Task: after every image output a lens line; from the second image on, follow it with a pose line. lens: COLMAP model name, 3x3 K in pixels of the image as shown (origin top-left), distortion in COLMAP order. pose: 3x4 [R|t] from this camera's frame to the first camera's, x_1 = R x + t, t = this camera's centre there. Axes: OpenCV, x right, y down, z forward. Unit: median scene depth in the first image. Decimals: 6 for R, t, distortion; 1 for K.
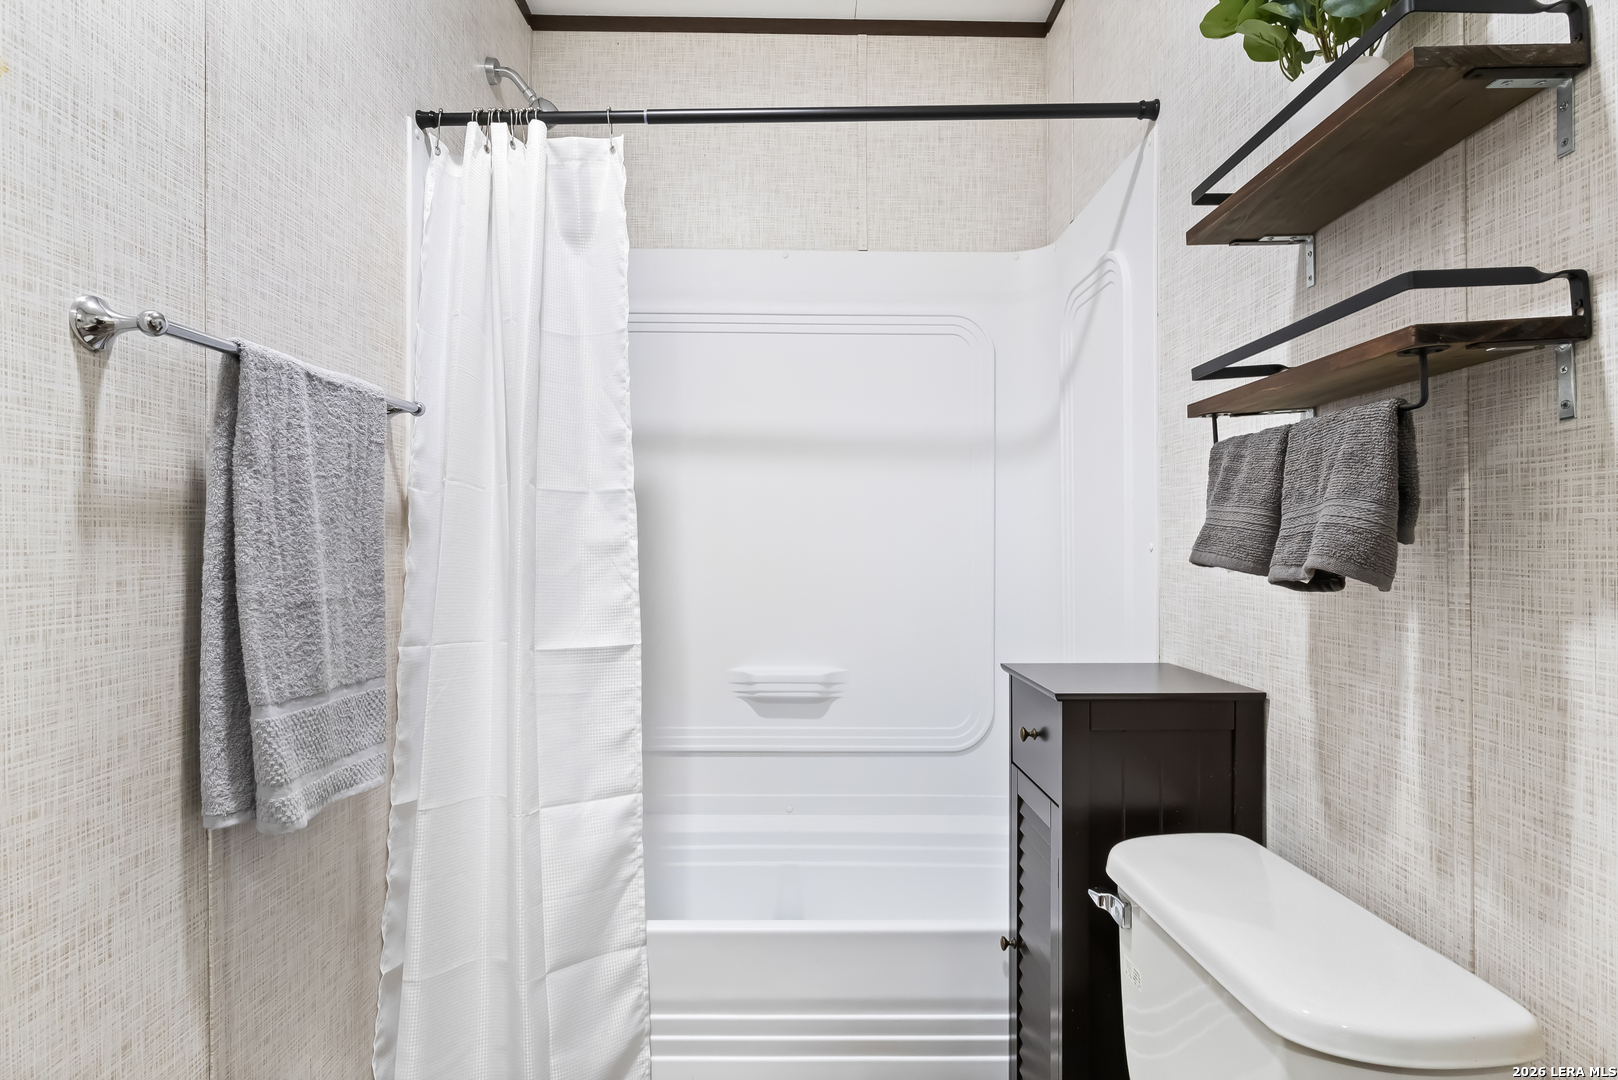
lens RADIAL K [[890.2, 0, 785.0], [0, 890.2, 552.6], [0, 0, 1]] dist [0.001740, -0.001913]
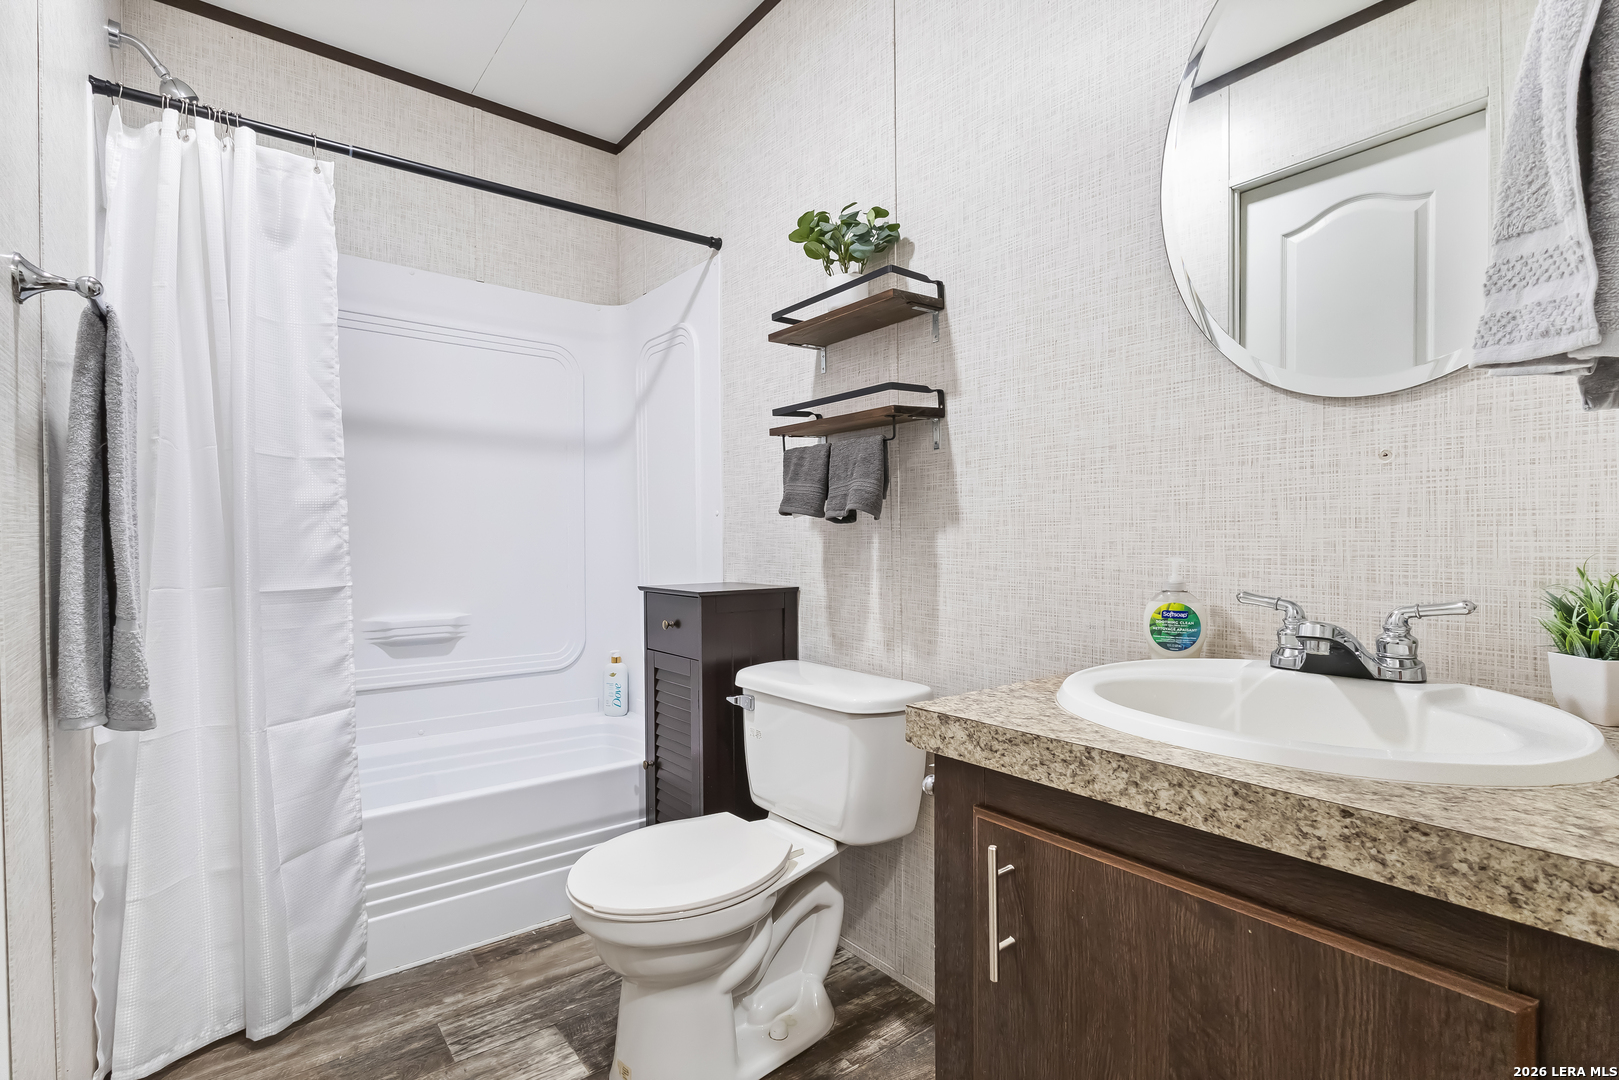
lens RADIAL K [[754.1, 0, 799.6], [0, 754.1, 544.6], [0, 0, 1]] dist [-0.000461, -0.000022]
pose [[0.803273, -0.006477, 0.595576, -0.424977], [0.003508, 0.999975, 0.006144, 0.063661], [-0.595601, -0.002846, 0.803275, -0.286523]]
